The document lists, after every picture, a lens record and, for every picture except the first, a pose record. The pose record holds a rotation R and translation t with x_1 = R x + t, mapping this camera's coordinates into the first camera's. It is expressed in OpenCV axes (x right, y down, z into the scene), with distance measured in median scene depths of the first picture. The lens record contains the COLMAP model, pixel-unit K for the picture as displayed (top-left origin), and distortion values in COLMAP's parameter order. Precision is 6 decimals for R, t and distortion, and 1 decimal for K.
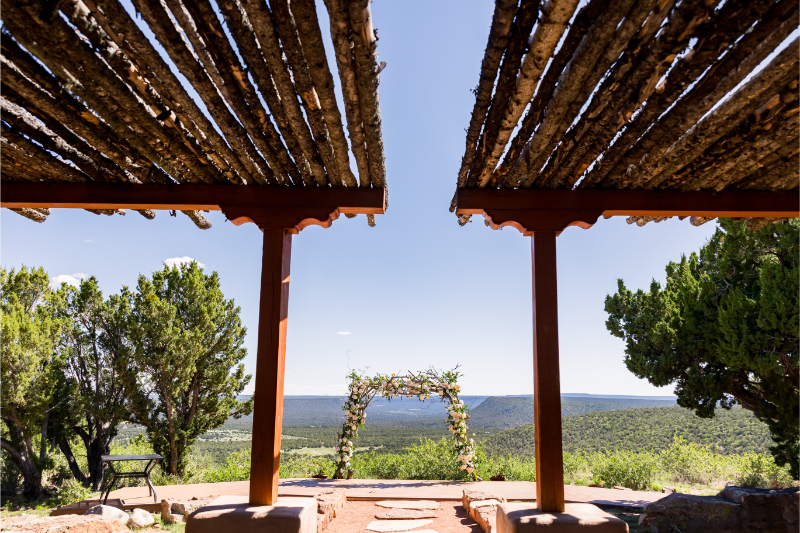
lens RADIAL K [[636.7, 0, 400.5], [0, 636.7, 266.7], [0, 0, 1]] dist [0.014011, 0.000035]
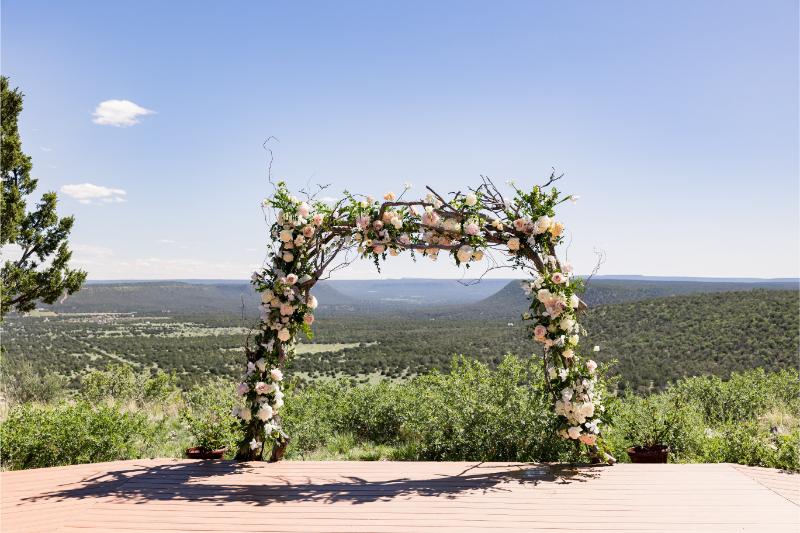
lens RADIAL K [[636.7, 0, 399.8], [0, 636.7, 266.9], [0, 0, 1]] dist [0.014011, 0.000035]
pose [[0.999979, -0.005261, 0.003907, -0.005612], [0.004520, 0.985402, 0.170182, 0.147065], [-0.004745, -0.170161, 0.985405, 0.626317]]
